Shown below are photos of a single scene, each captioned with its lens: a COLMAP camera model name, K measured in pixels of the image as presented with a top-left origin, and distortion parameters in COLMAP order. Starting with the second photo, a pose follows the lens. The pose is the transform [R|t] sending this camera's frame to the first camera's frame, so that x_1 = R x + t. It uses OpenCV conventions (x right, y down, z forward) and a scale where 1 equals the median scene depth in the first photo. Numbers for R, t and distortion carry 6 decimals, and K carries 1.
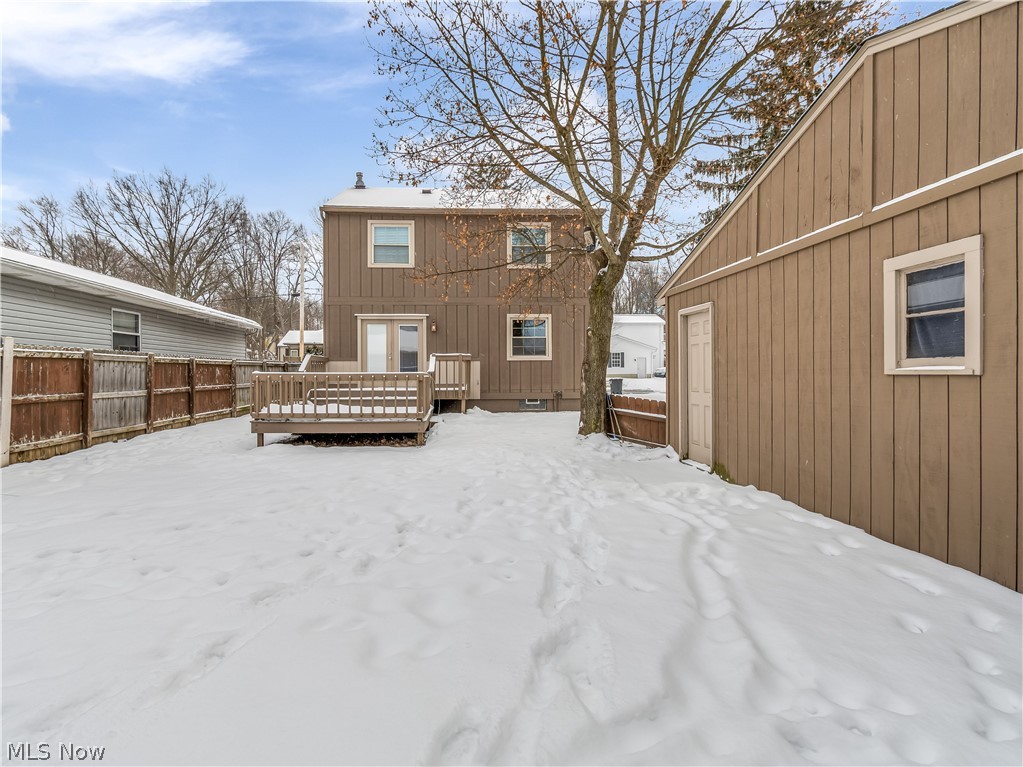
lens RADIAL K [[506.2, 0, 512.7], [0, 506.2, 381.7], [0, 0, 1]] dist [0.004663, -0.001309]
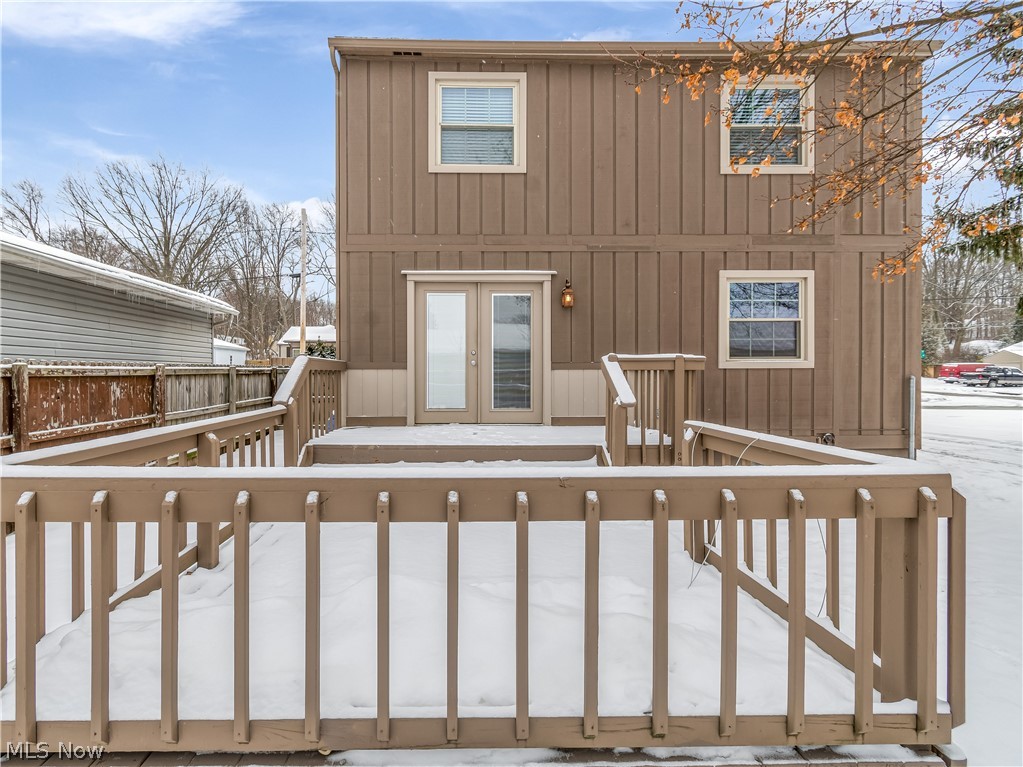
lens RADIAL K [[505.0, 0, 508.9], [0, 505.0, 386.2], [0, 0, 1]] dist [-0.001577, -0.000374]
pose [[0.999857, 0.002926, -0.016663, -0.052752], [-0.002771, 0.999953, 0.009330, -0.007663], [0.016689, -0.009283, 0.999818, 0.136963]]
